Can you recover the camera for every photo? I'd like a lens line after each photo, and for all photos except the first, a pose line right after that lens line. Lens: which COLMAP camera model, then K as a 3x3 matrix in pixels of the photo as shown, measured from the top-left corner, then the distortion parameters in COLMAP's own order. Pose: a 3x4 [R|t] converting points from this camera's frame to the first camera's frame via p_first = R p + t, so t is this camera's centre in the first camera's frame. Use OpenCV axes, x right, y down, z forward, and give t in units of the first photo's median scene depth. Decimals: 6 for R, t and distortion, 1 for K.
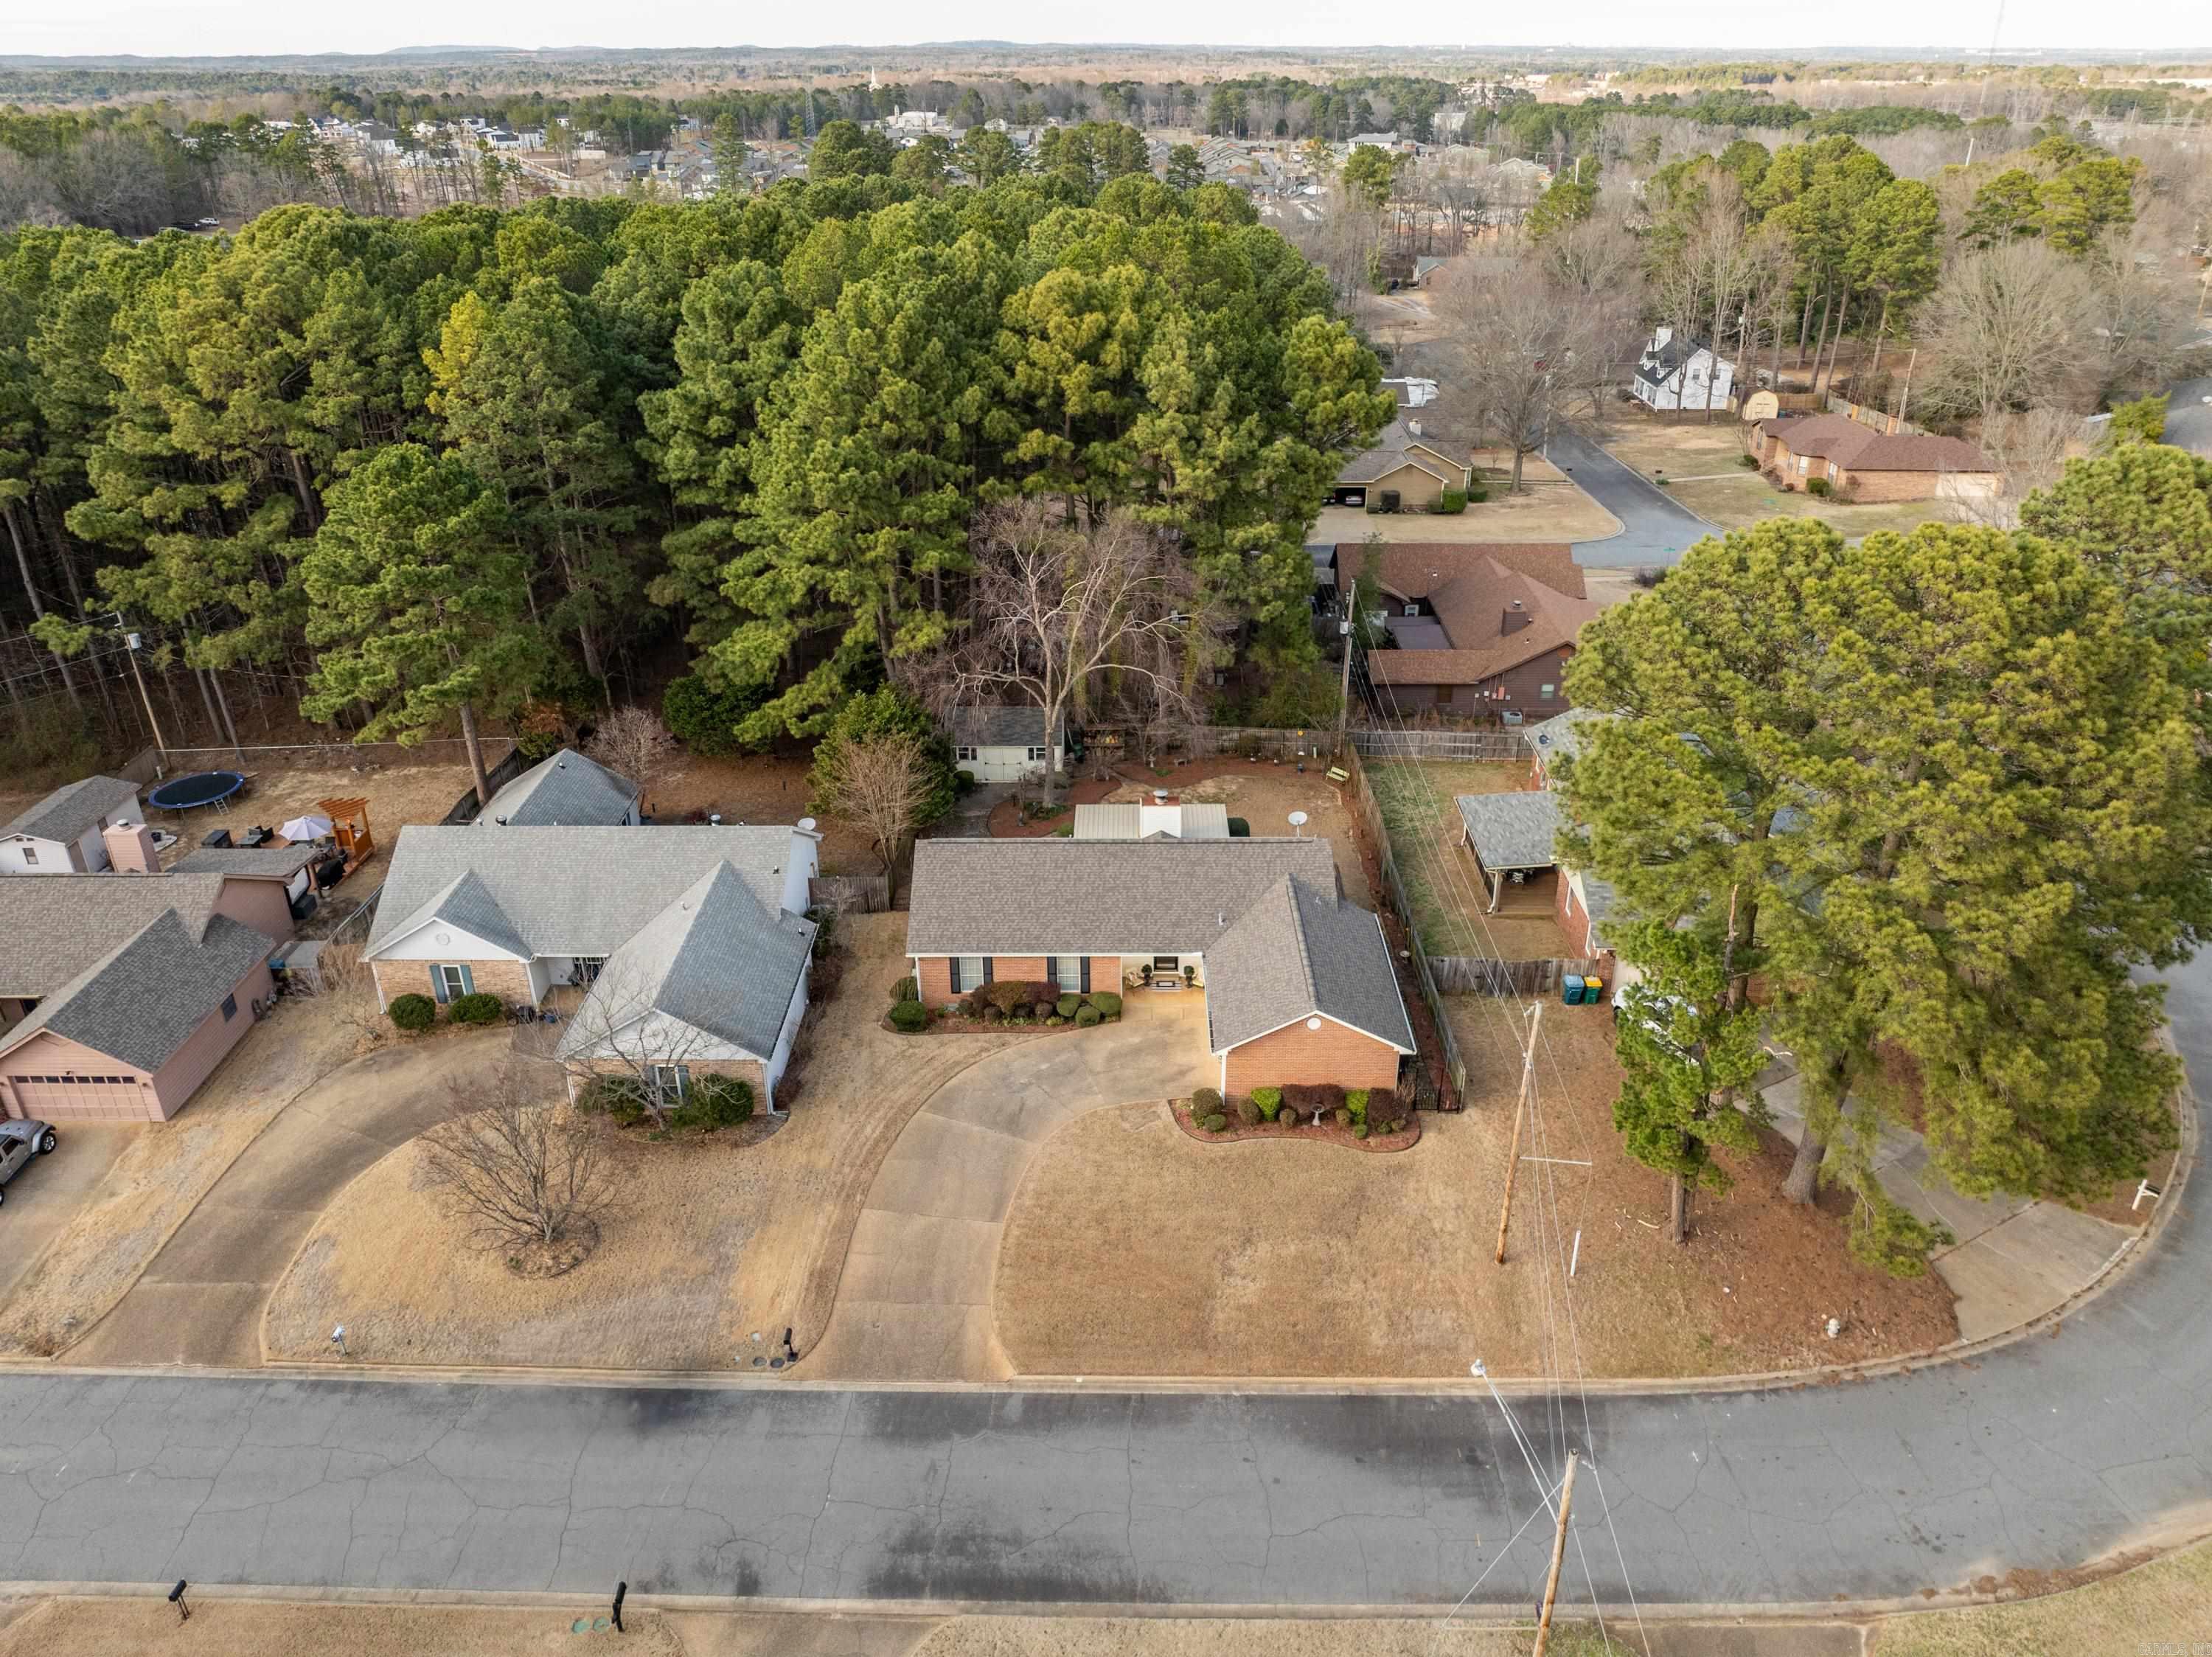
lens RADIAL K [[1558.2, 0, 1106.0], [0, 1558.2, 828.5], [0, 0, 1]] dist [-0.039963, 0.007027]
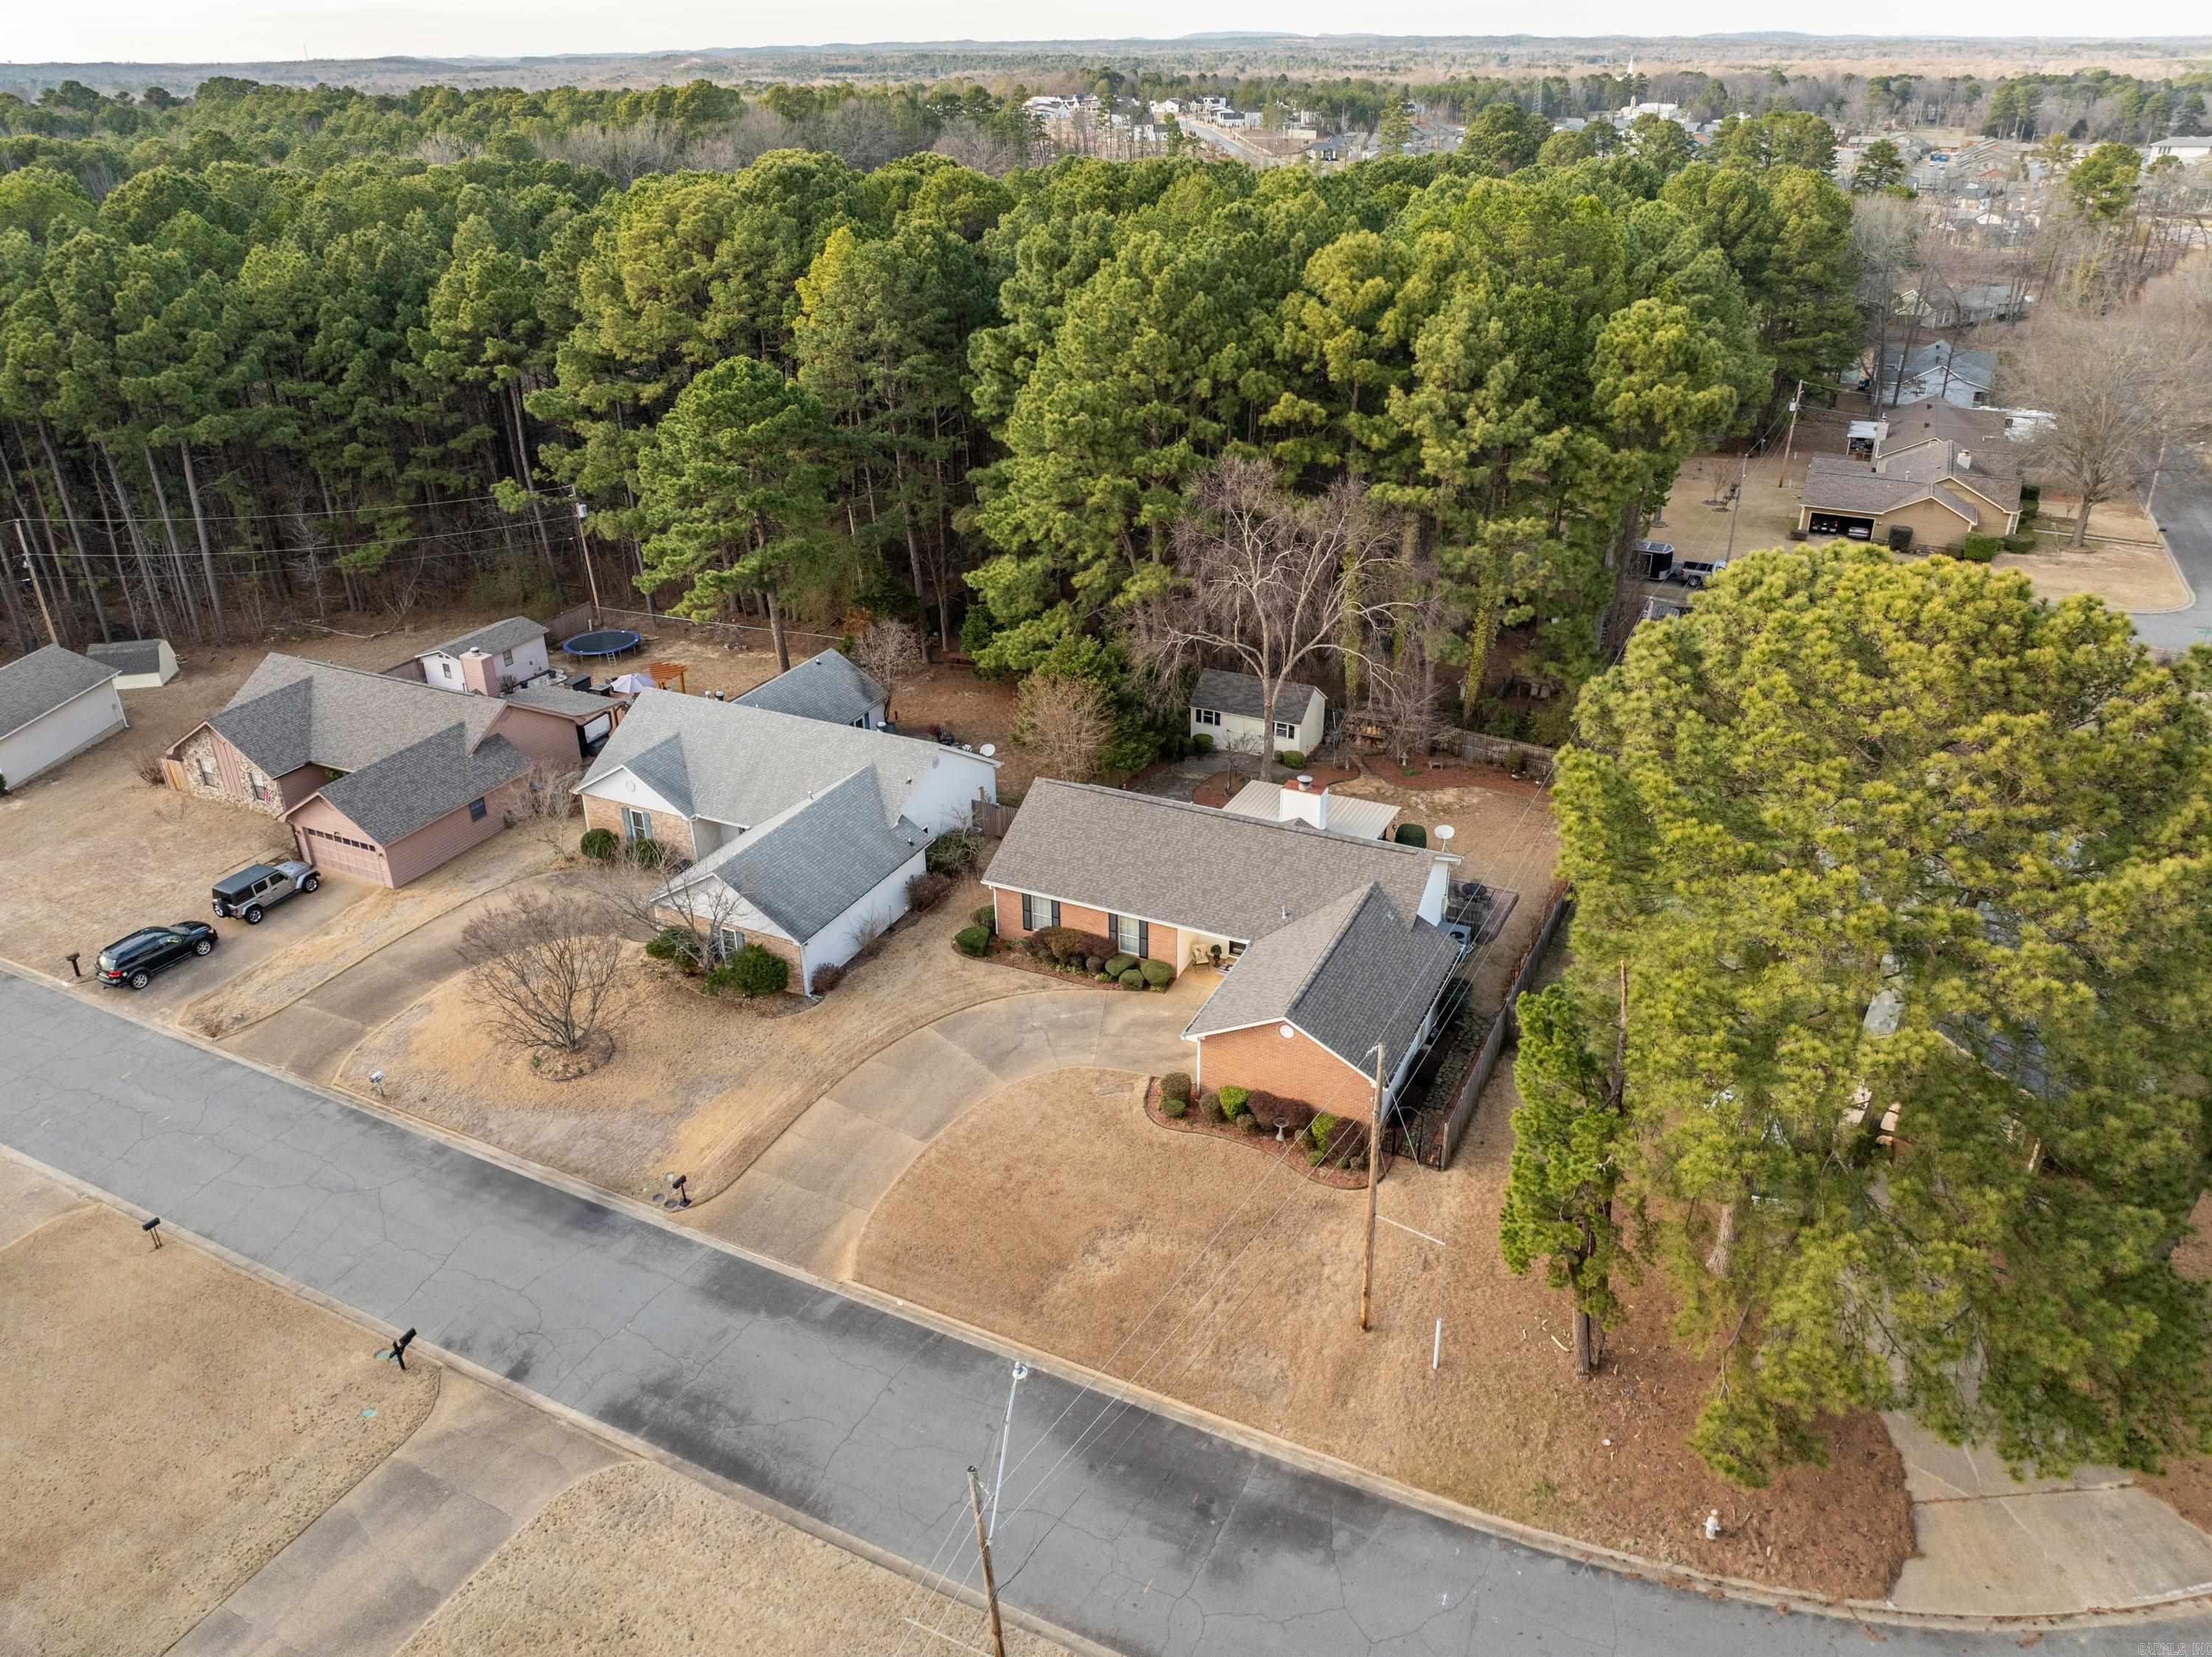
lens RADIAL K [[1558.2, 0, 1106.0], [0, 1558.2, 828.5], [0, 0, 1]] dist [-0.039963, 0.007027]
pose [[0.903377, 0.188799, -0.385052, 0.278294], [-0.186614, 0.981473, 0.043418, -0.010546], [0.386116, 0.032634, 0.921873, 0.071040]]
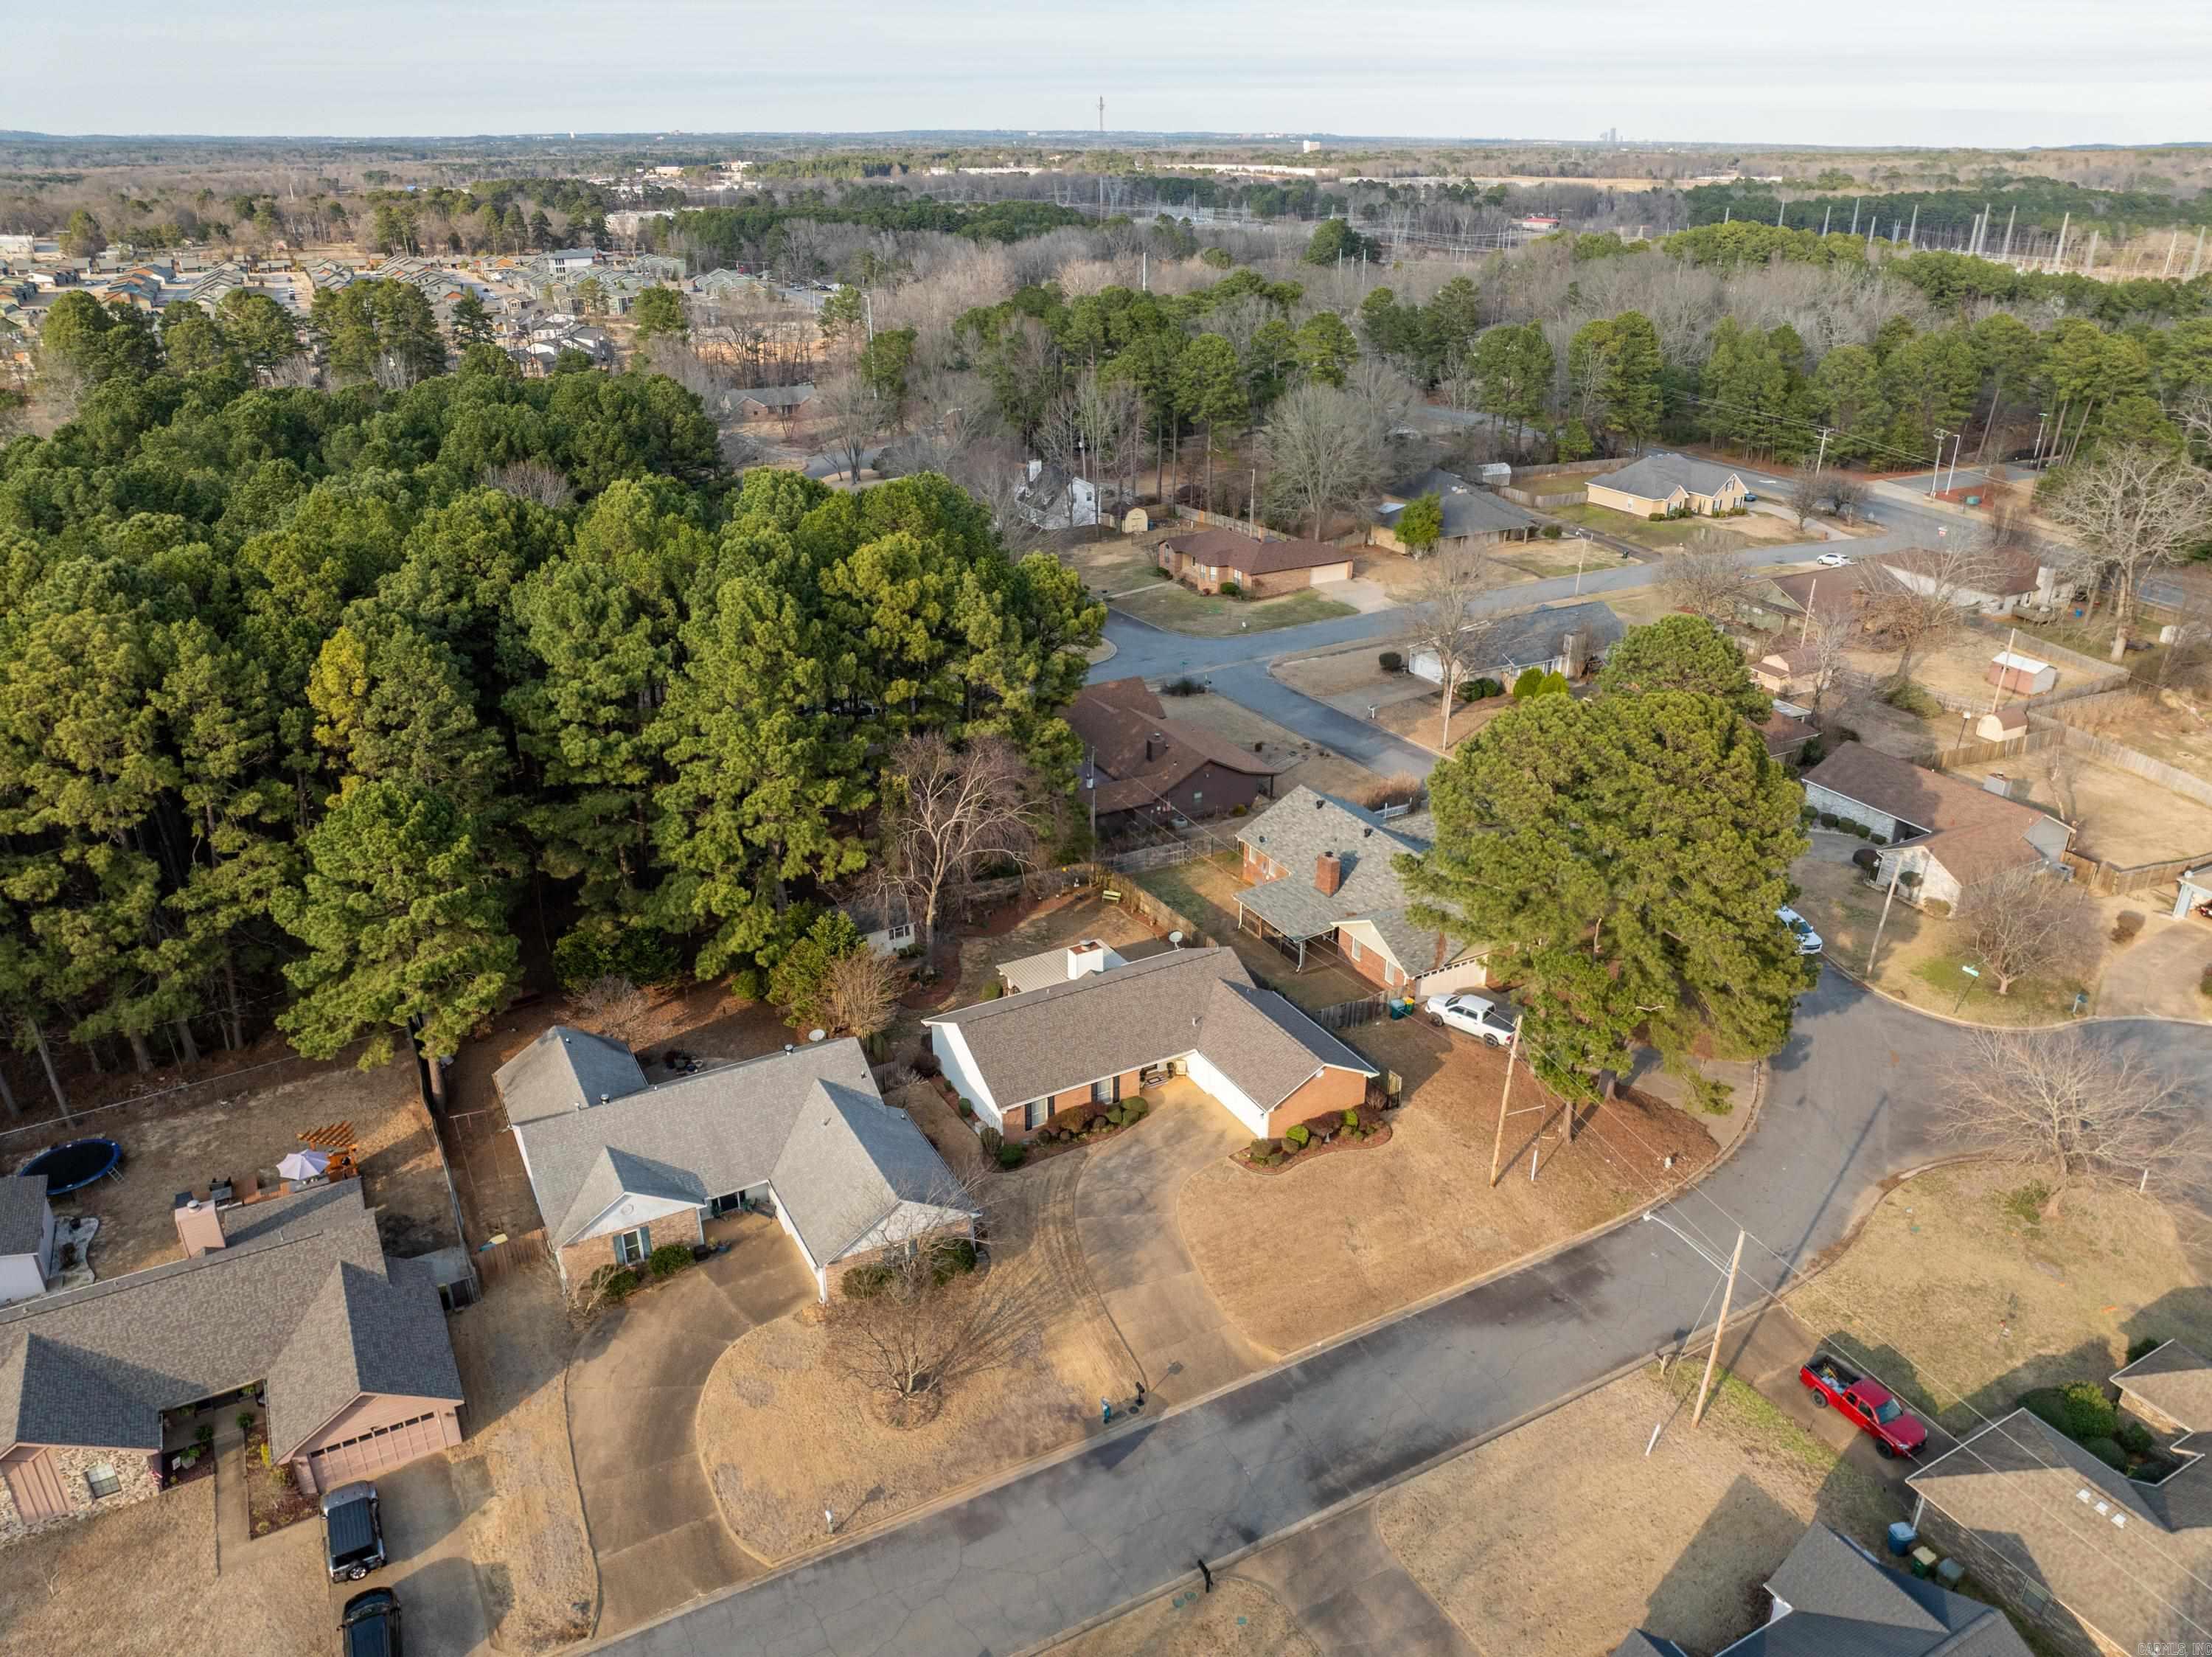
lens RADIAL K [[1558.2, 0, 1106.0], [0, 1558.2, 828.5], [0, 0, 1]] dist [-0.039963, 0.007027]
pose [[0.870329, -0.195856, 0.451850, -0.488805], [0.216720, 0.976217, 0.005710, -0.112161], [-0.442222, 0.092956, 0.892076, -0.172813]]
